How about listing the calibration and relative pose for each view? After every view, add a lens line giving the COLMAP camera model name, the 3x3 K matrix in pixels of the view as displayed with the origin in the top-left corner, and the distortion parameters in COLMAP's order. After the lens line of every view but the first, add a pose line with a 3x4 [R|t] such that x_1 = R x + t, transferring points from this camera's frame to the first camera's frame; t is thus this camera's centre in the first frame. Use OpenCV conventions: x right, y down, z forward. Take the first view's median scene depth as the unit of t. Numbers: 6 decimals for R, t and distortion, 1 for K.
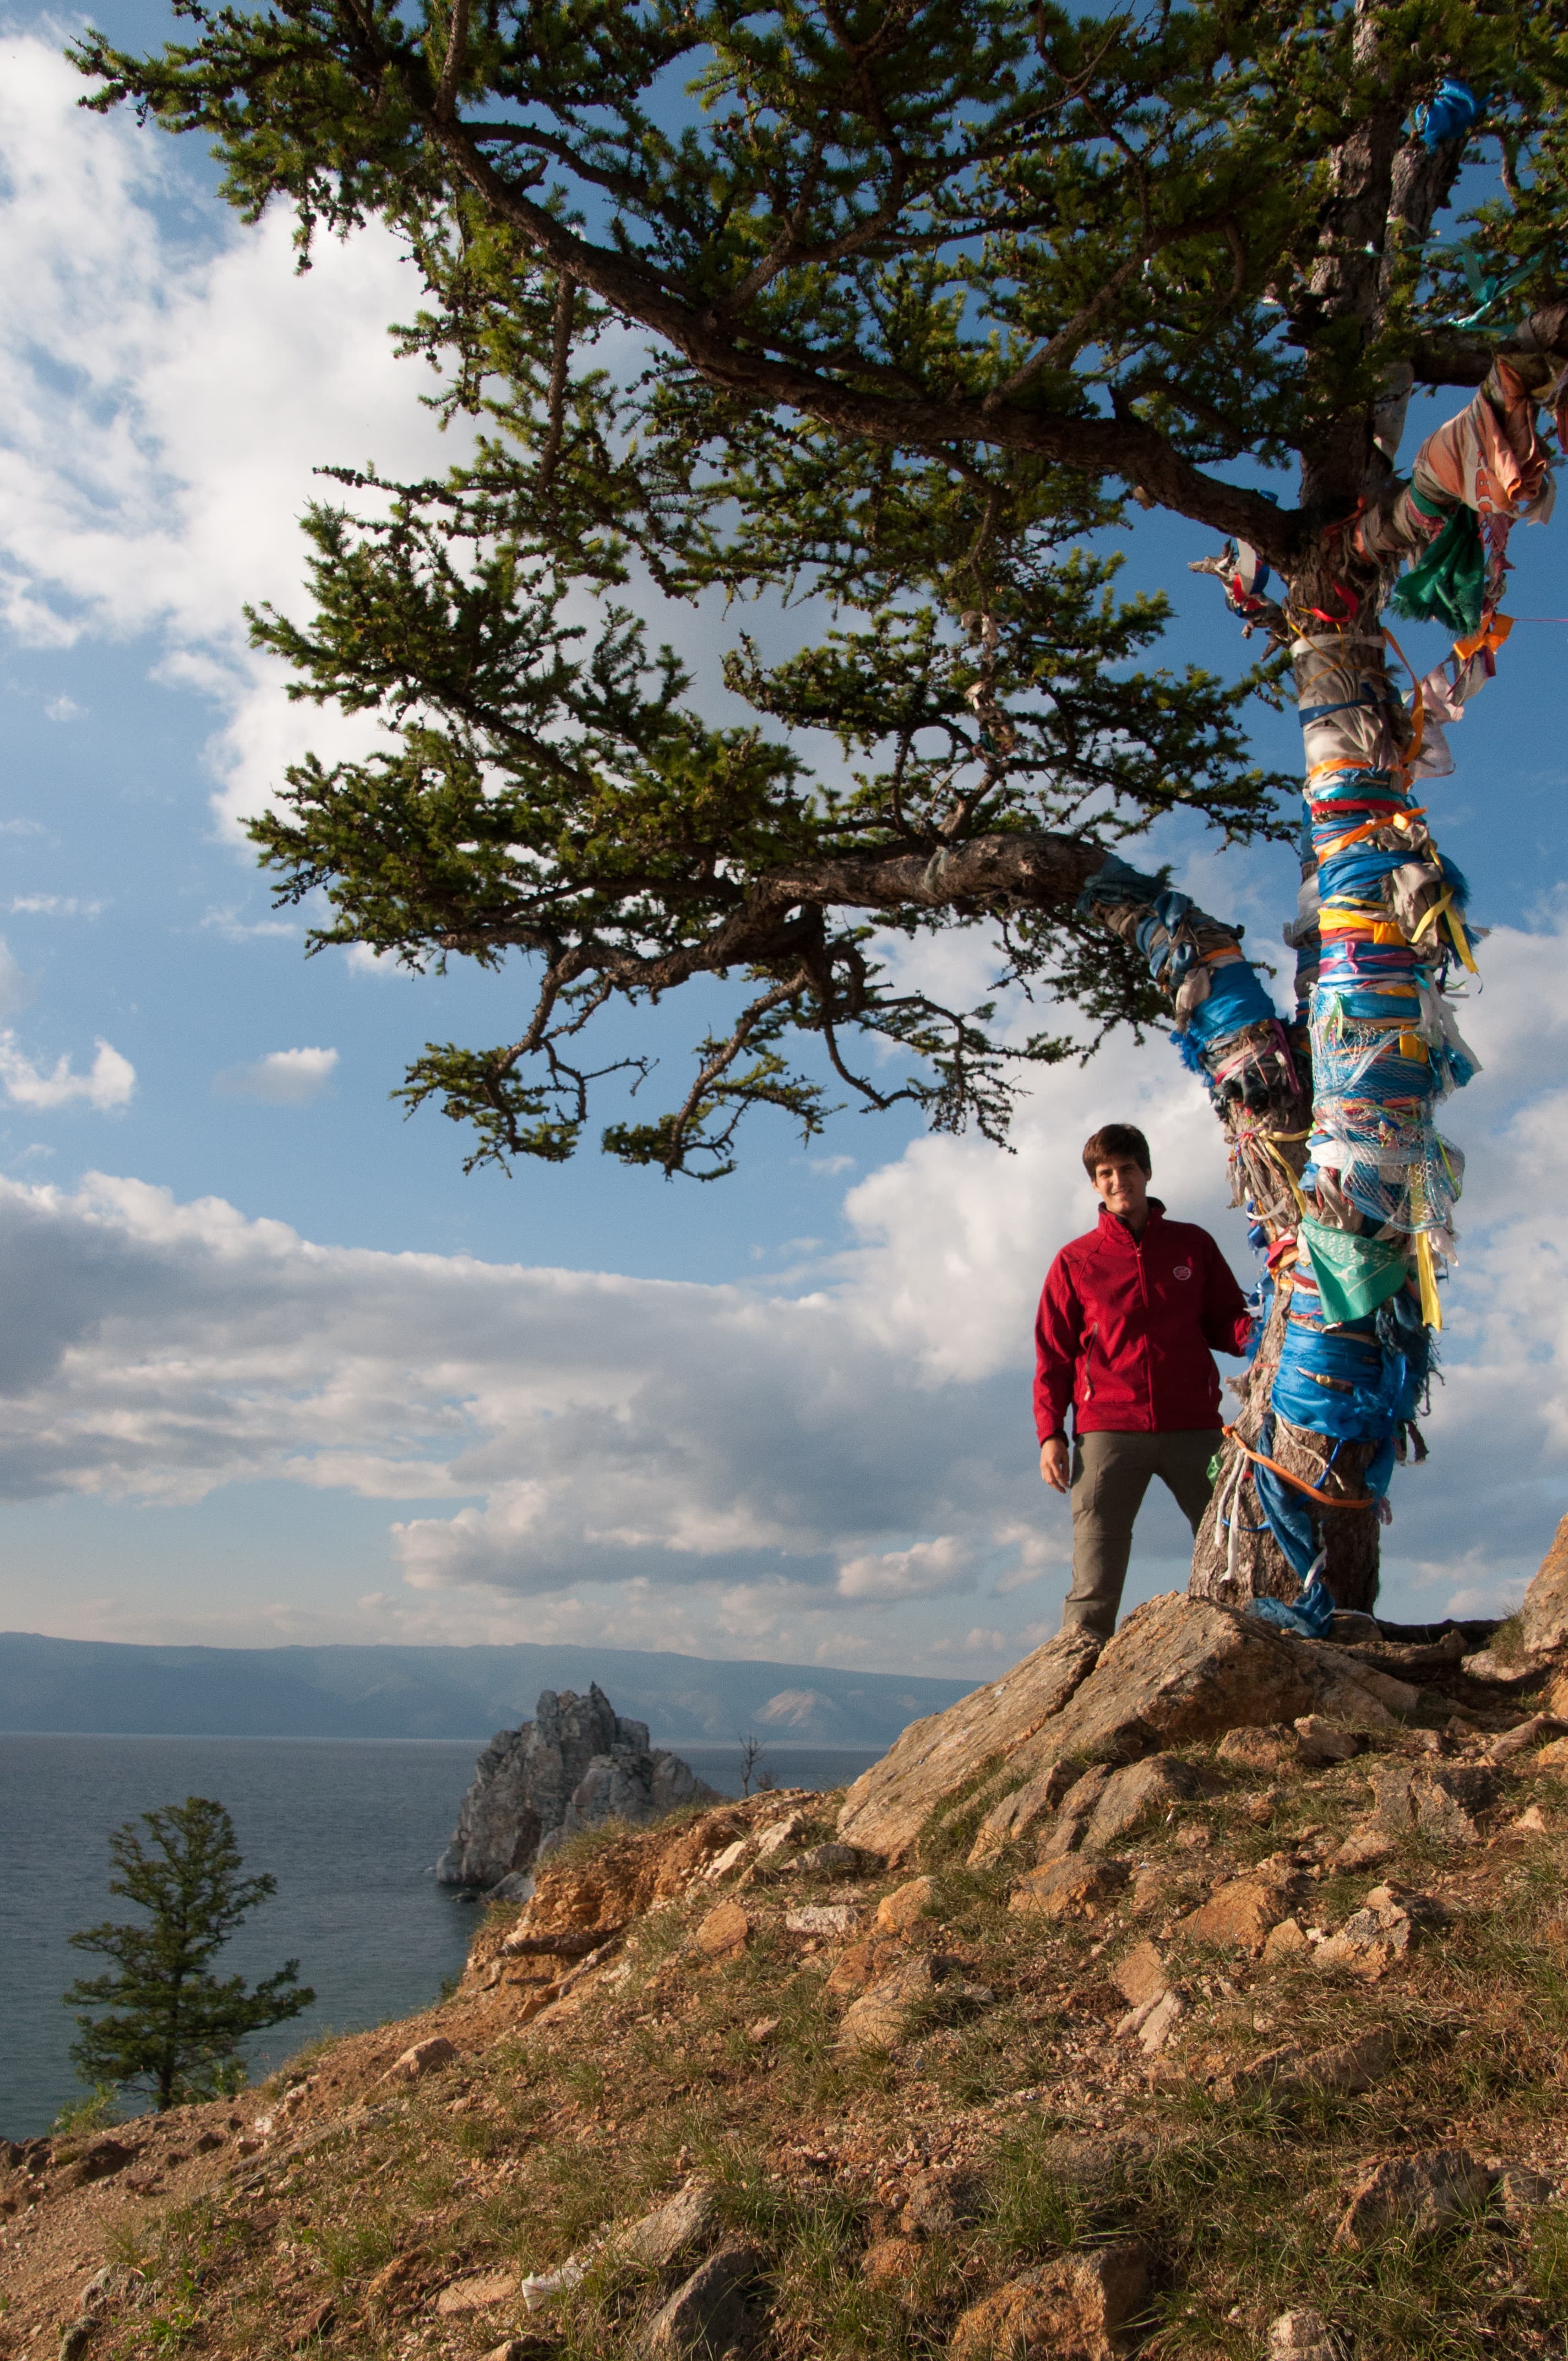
lens RADIAL K [[1821.6, 0, 784.0], [0, 1821.6, 1180.5], [0, 0, 1]] dist [-0.006058, -0.005697]
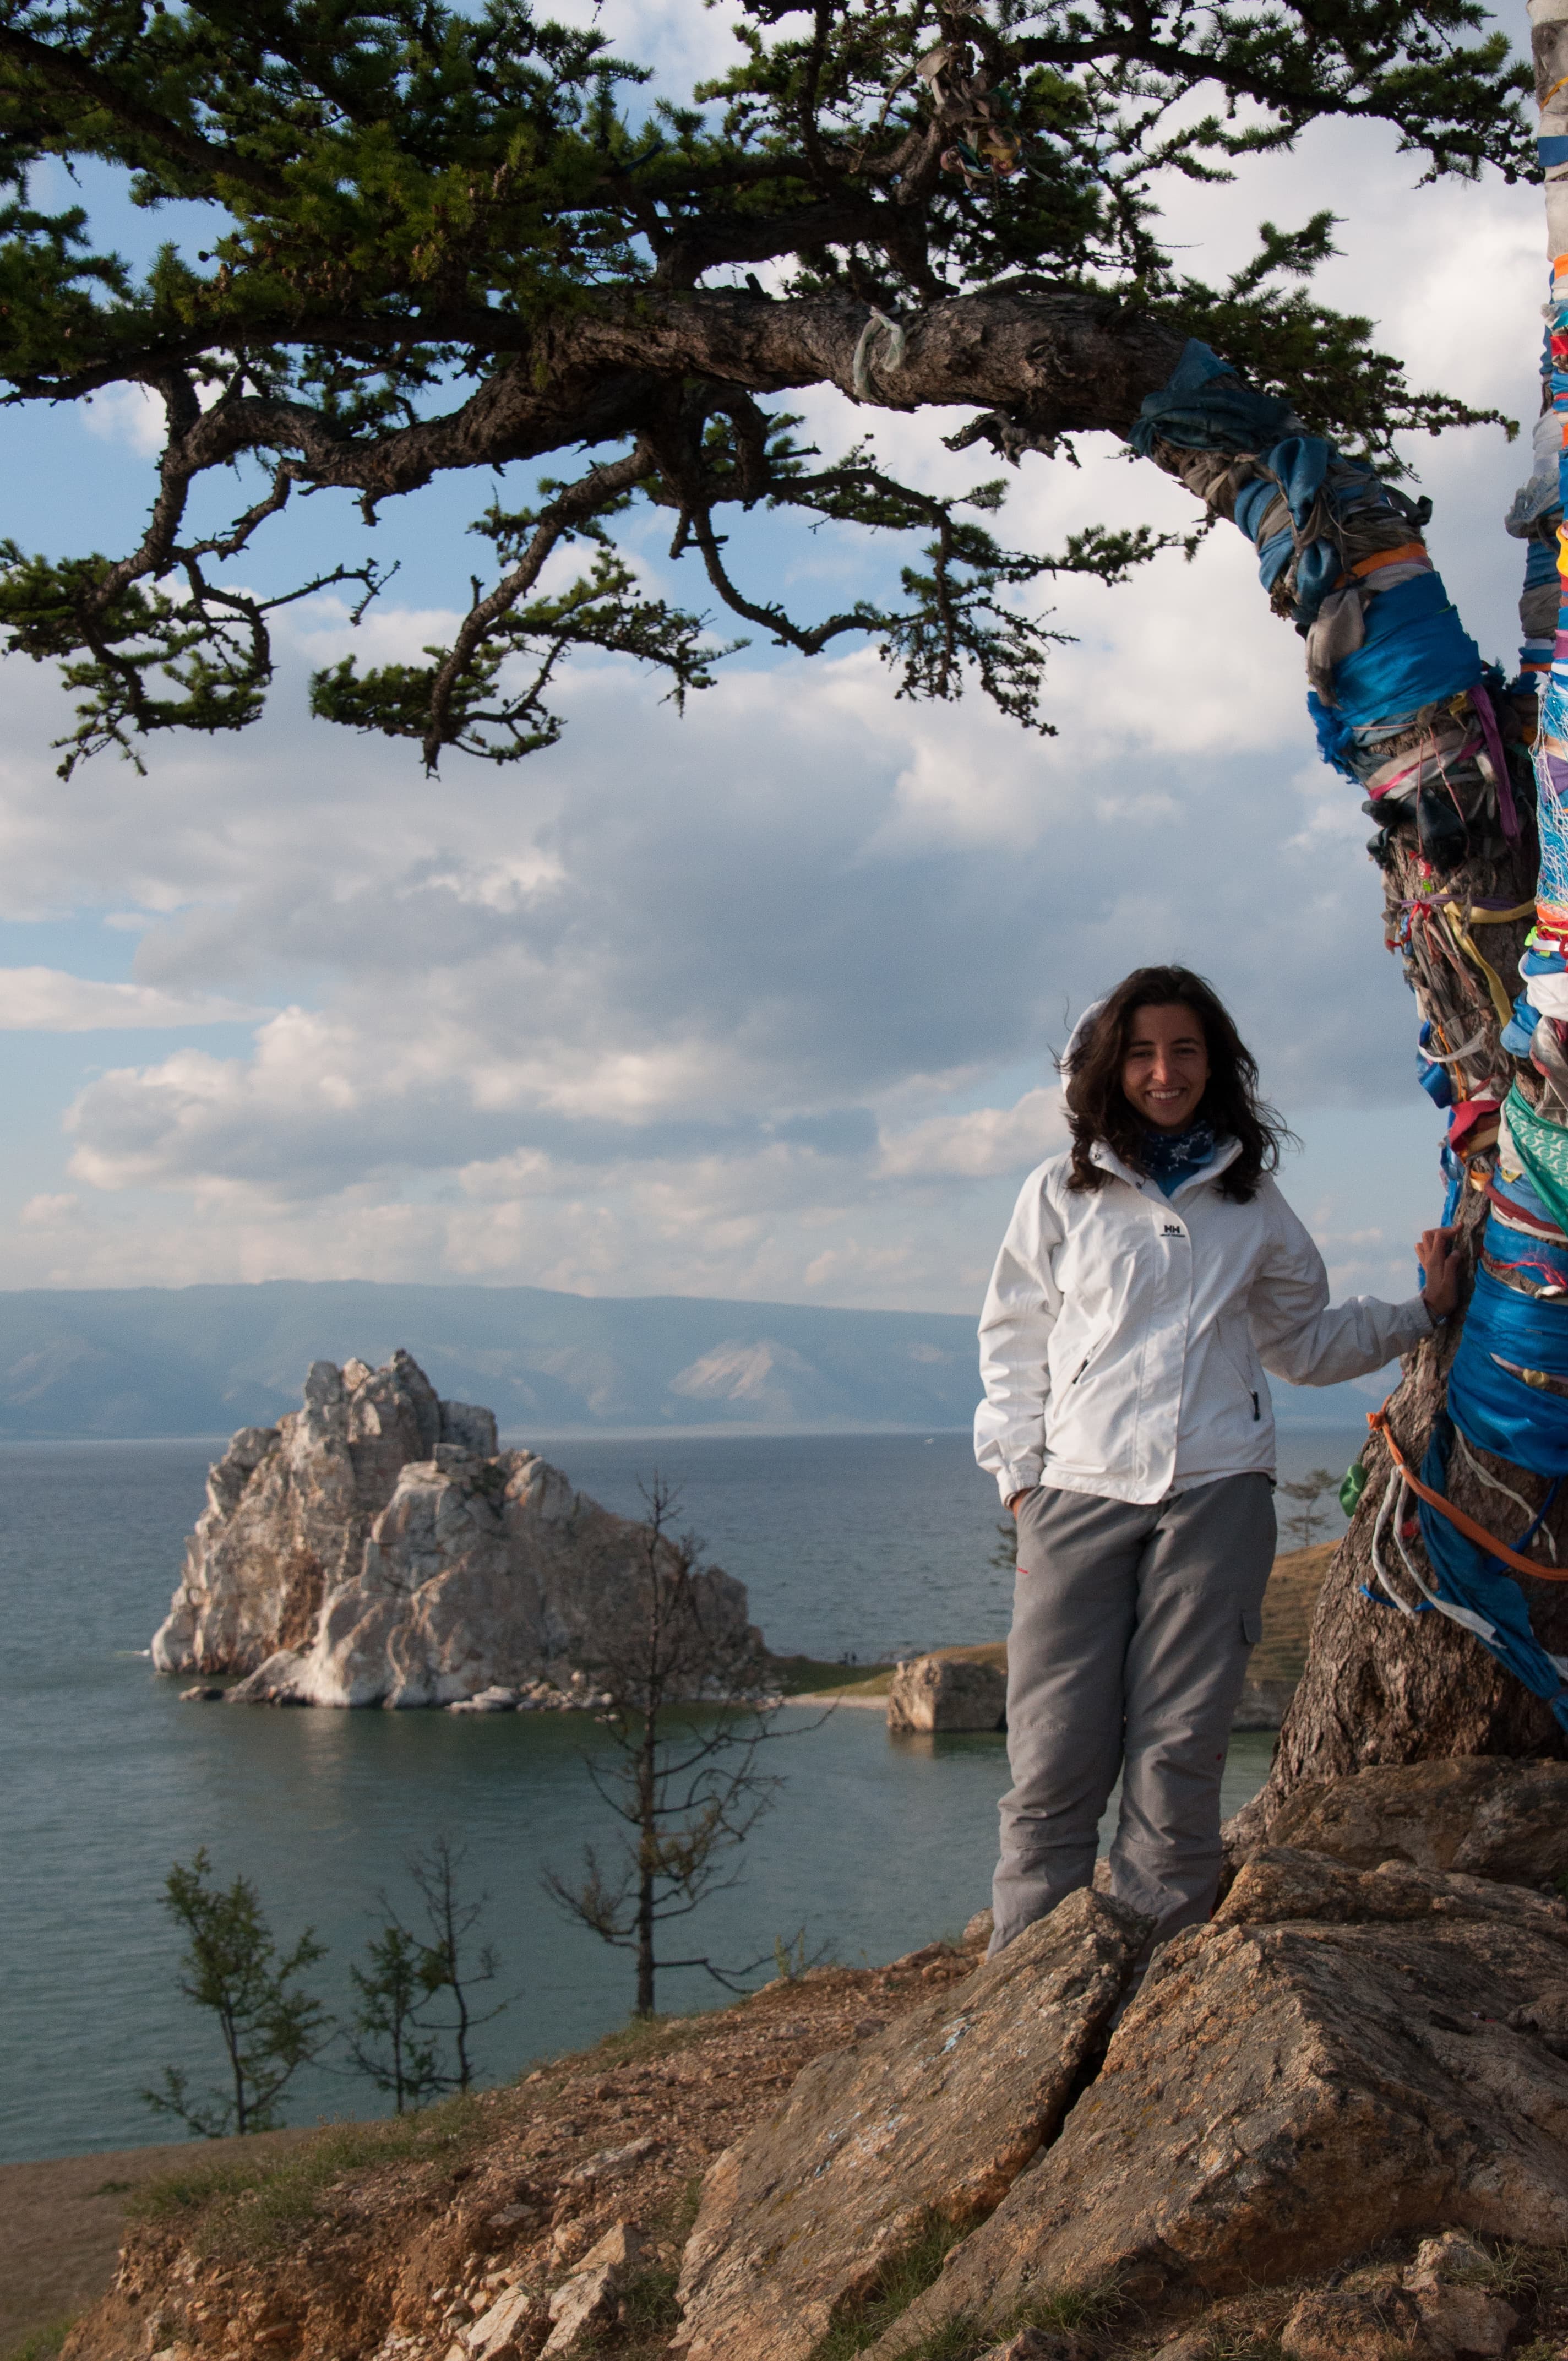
lens RADIAL K [[3129.3, 0, 897.8], [0, 3129.3, 1173.7], [0, 0, 1]] dist [0.125268, -0.389310]
pose [[0.998384, -0.032176, 0.046835, 0.040353], [0.019641, 0.968840, 0.246907, -0.160345], [-0.053320, -0.245589, 0.967907, 0.051709]]
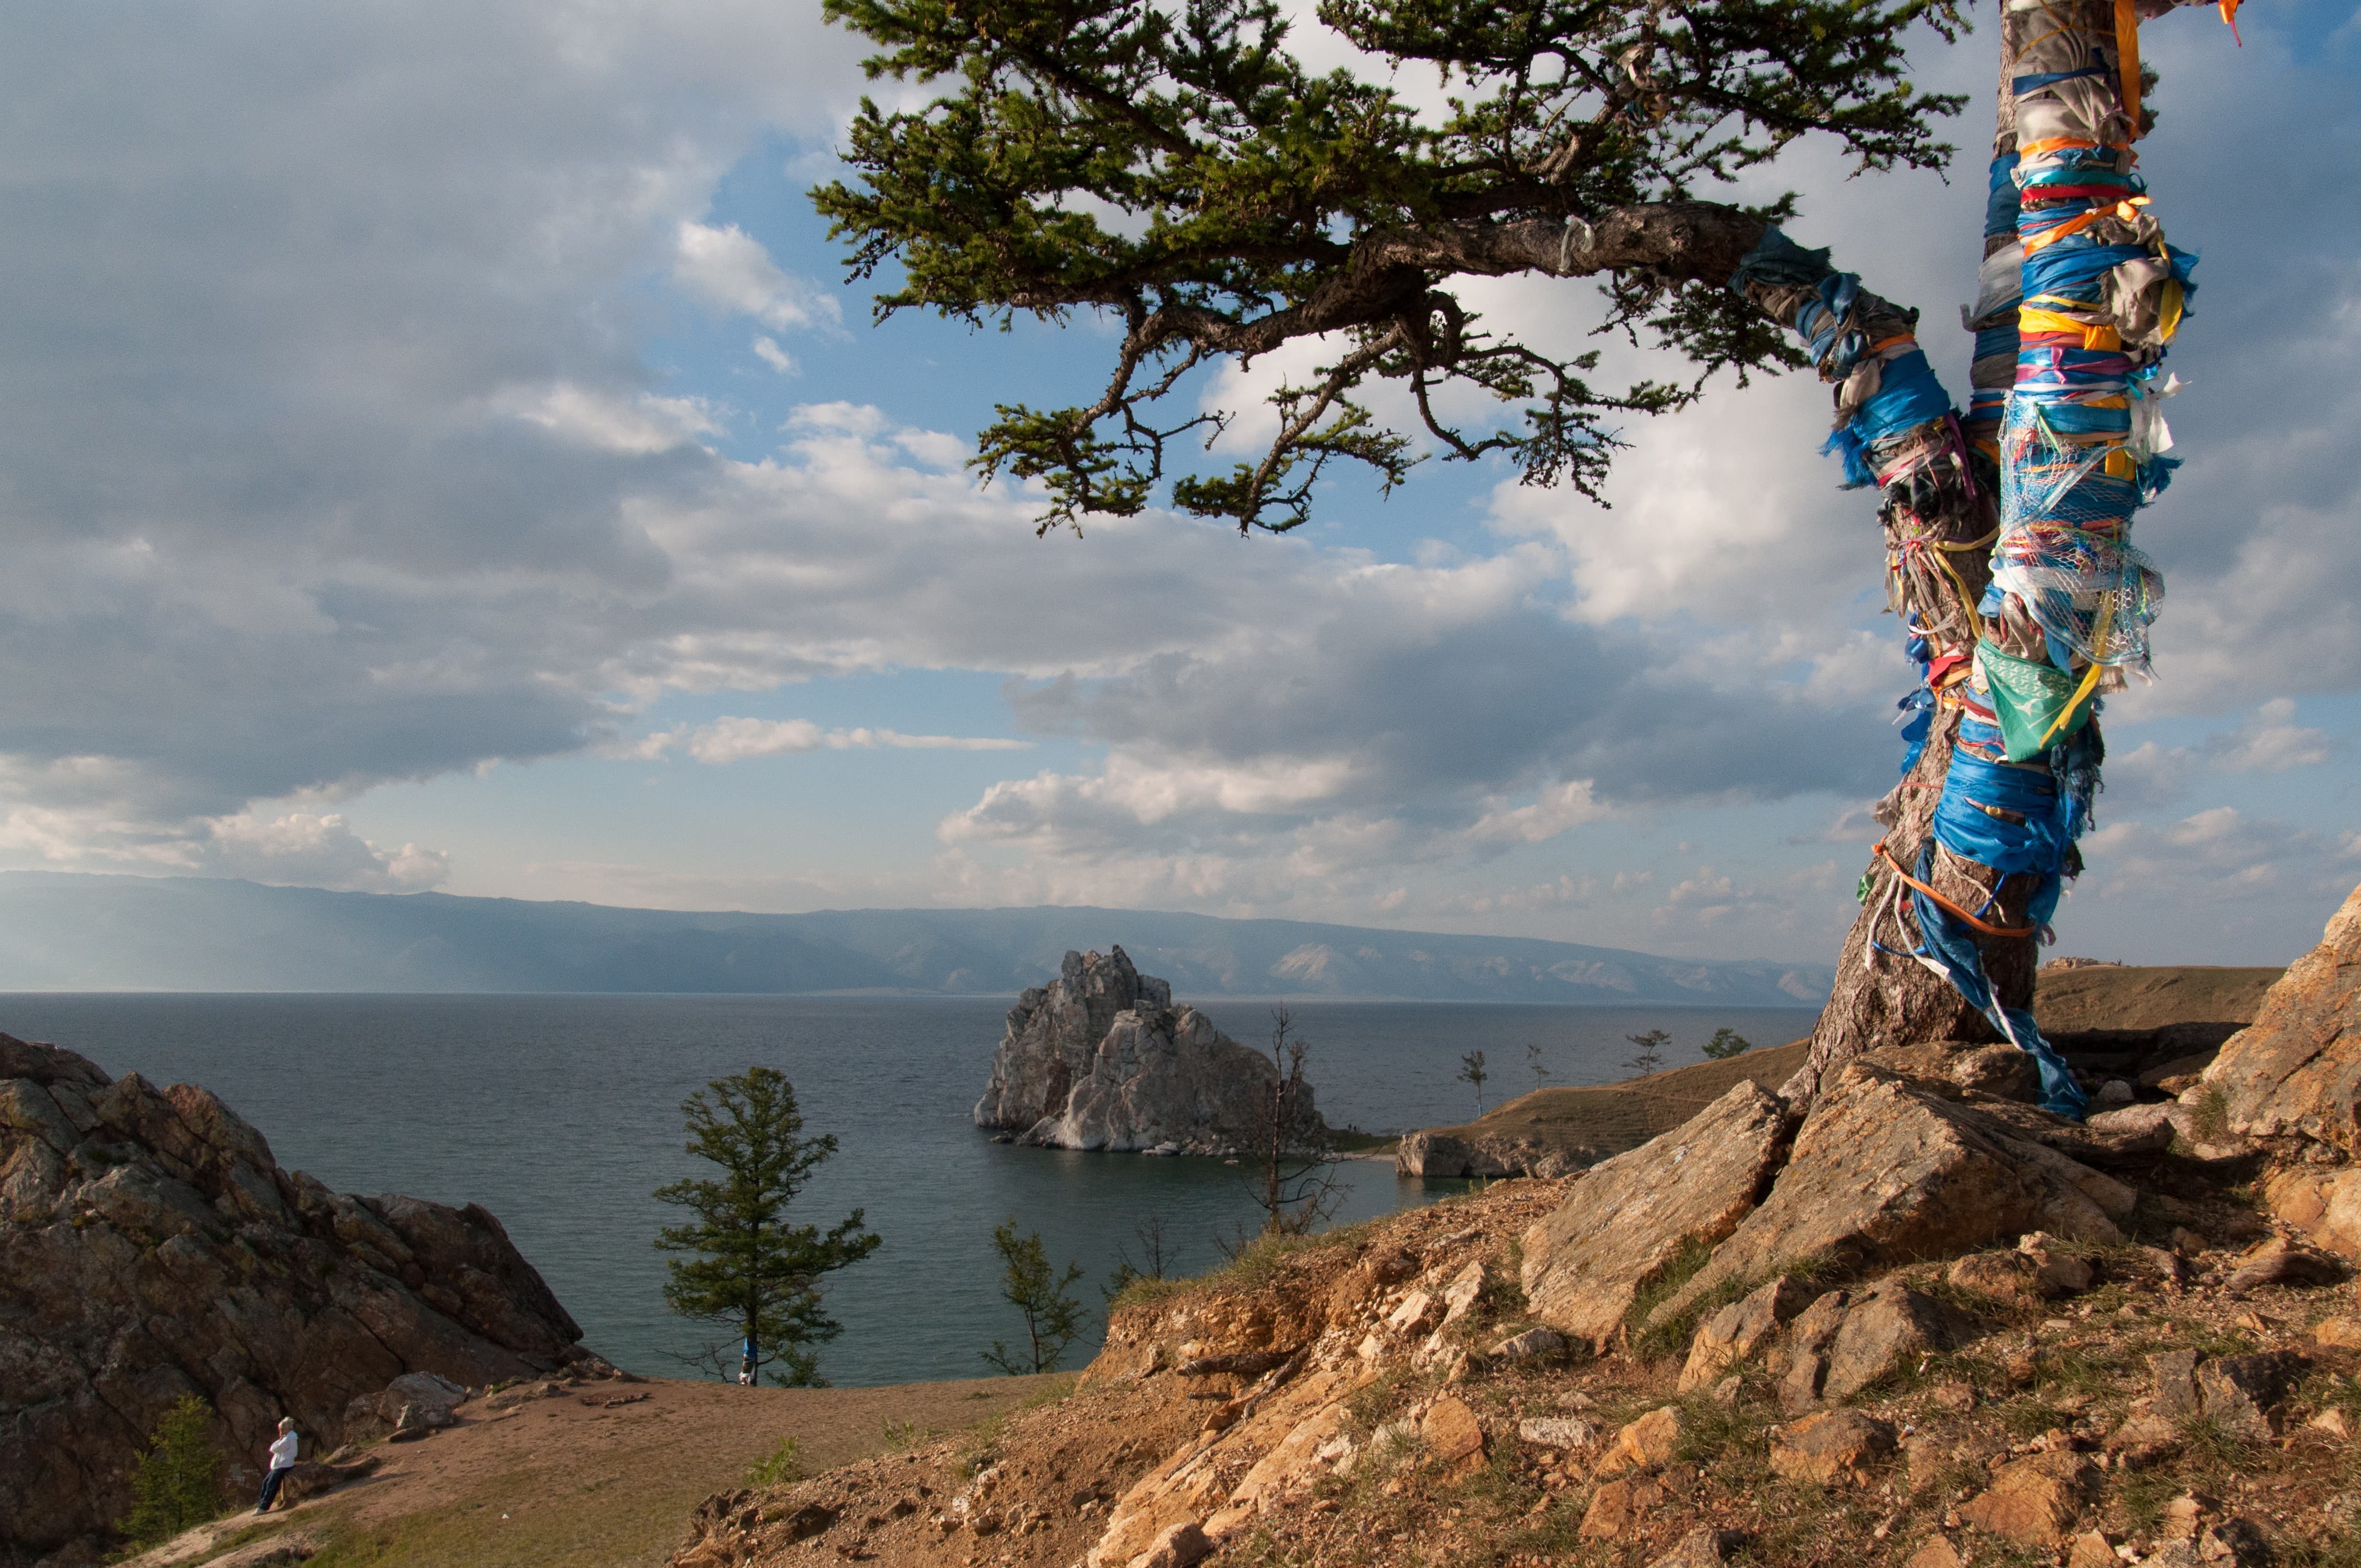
lens RADIAL K [[1821.6, 0, 1159.9], [0, 1821.6, 817.2], [0, 0, 1]] dist [-0.006058, -0.005697]
pose [[0.997775, -0.015540, -0.064835, -0.066912], [0.028919, 0.977088, 0.210864, -0.083158], [0.060073, -0.212270, 0.975363, 0.020961]]
